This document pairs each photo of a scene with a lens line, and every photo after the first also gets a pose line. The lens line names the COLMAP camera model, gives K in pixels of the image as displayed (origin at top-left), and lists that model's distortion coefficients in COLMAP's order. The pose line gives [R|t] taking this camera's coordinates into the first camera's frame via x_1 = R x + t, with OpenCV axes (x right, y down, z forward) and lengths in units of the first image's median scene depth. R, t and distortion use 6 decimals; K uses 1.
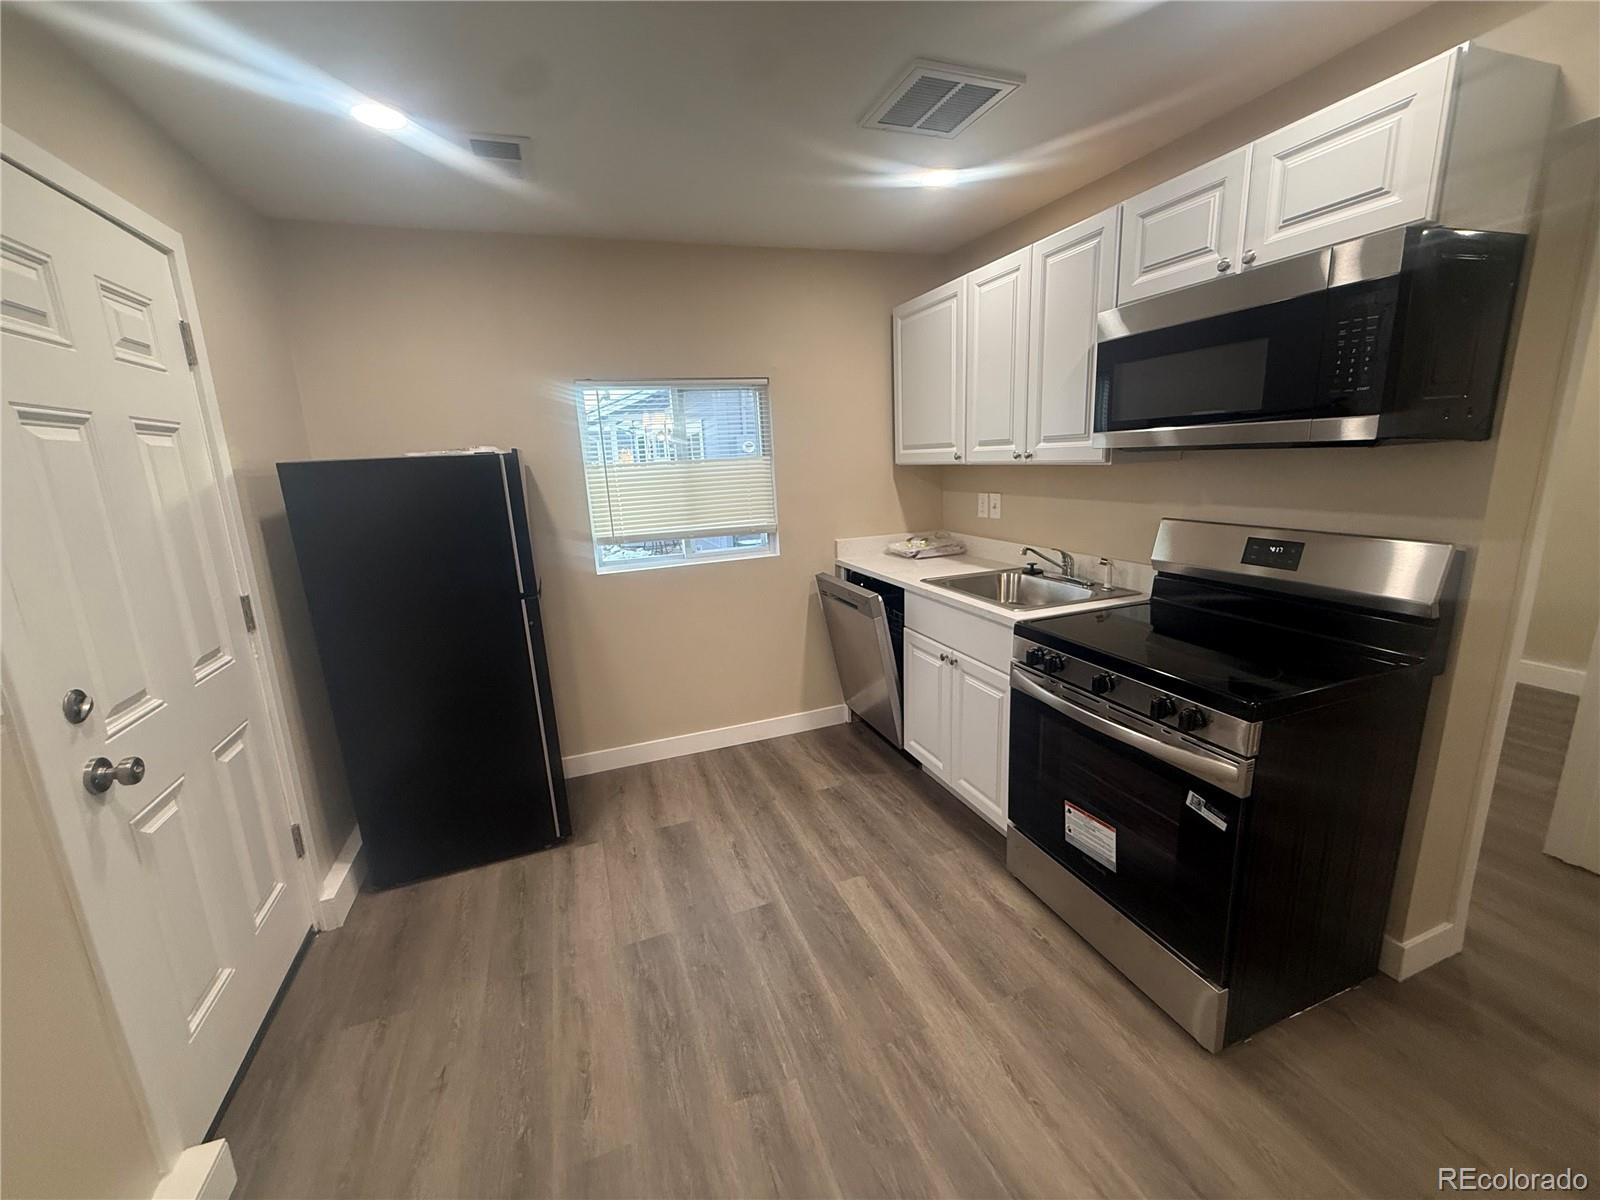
lens RADIAL K [[633.2, 0, 794.1], [0, 633.2, 597.8], [0, 0, 1]] dist [0.001293, -0.000385]
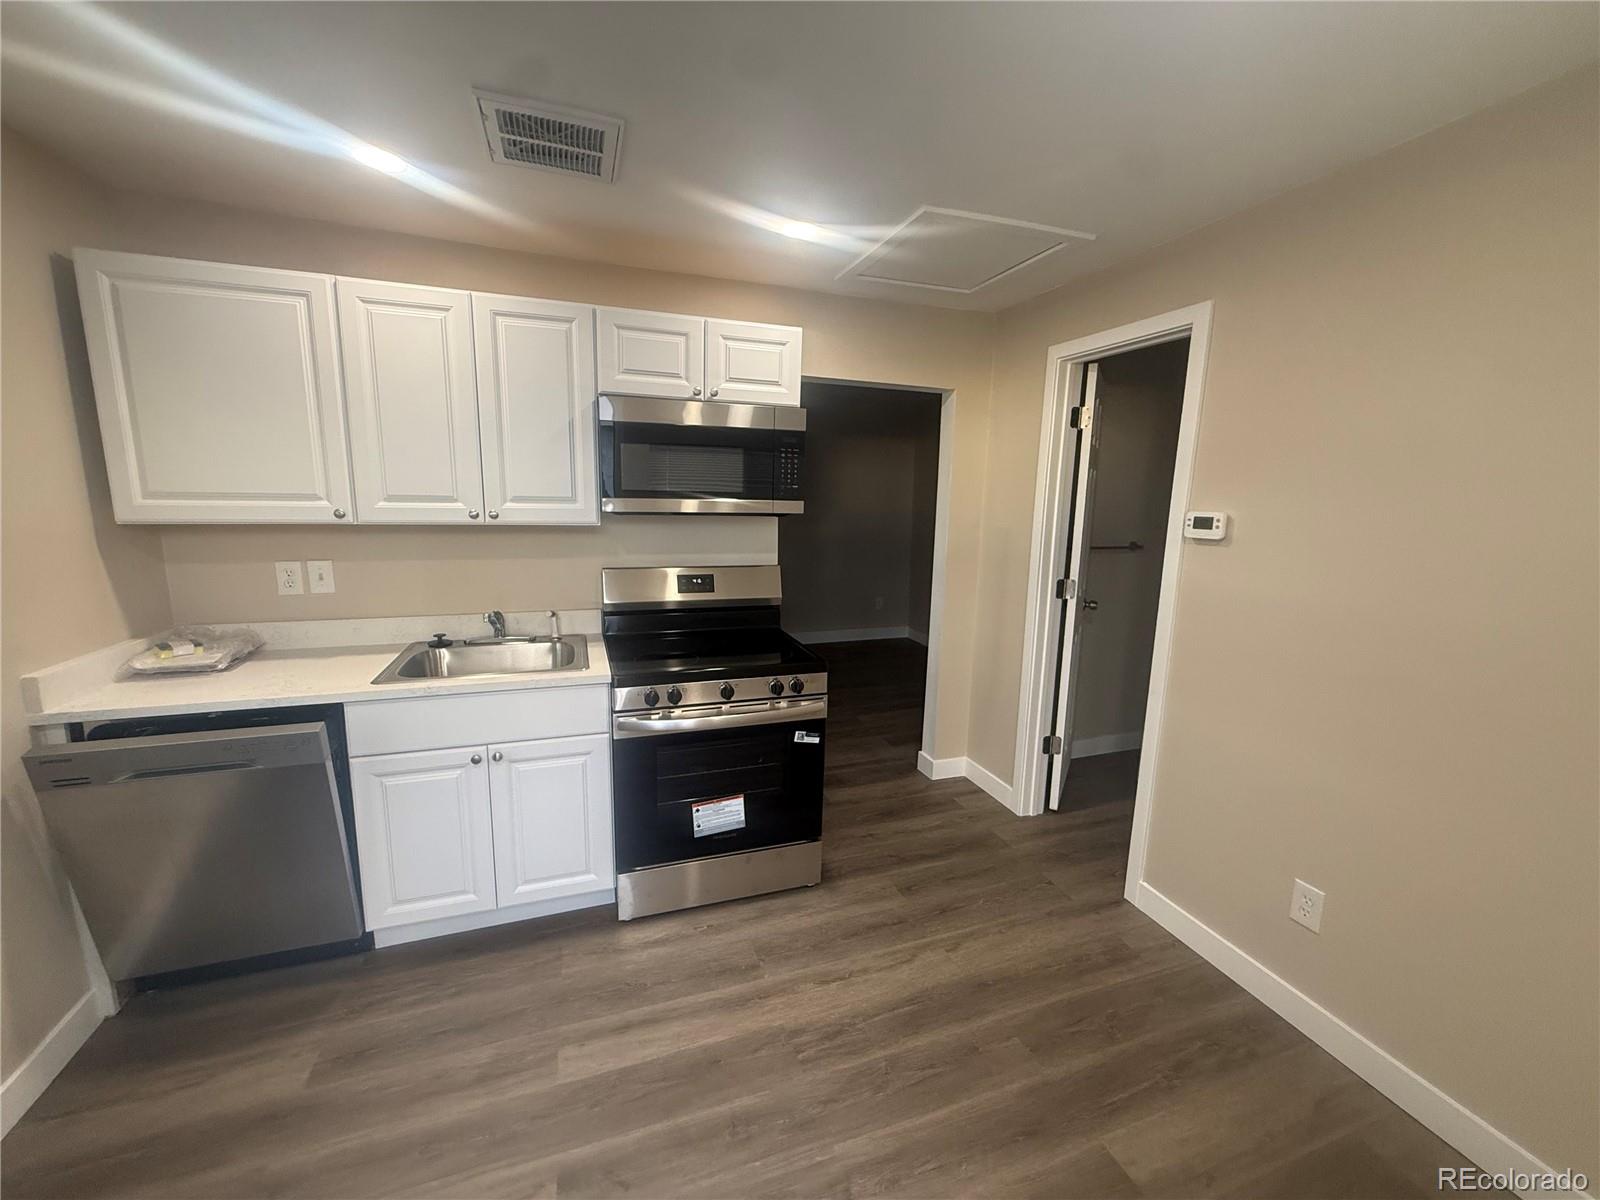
lens RADIAL K [[633.2, 0, 795.2], [0, 633.2, 596.9], [0, 0, 1]] dist [0.001293, -0.000385]
pose [[0.022447, -0.123661, 0.992071, -0.669550], [0.197541, 0.973305, 0.116853, -0.154153], [-0.980038, 0.193352, 0.046276, 0.650886]]
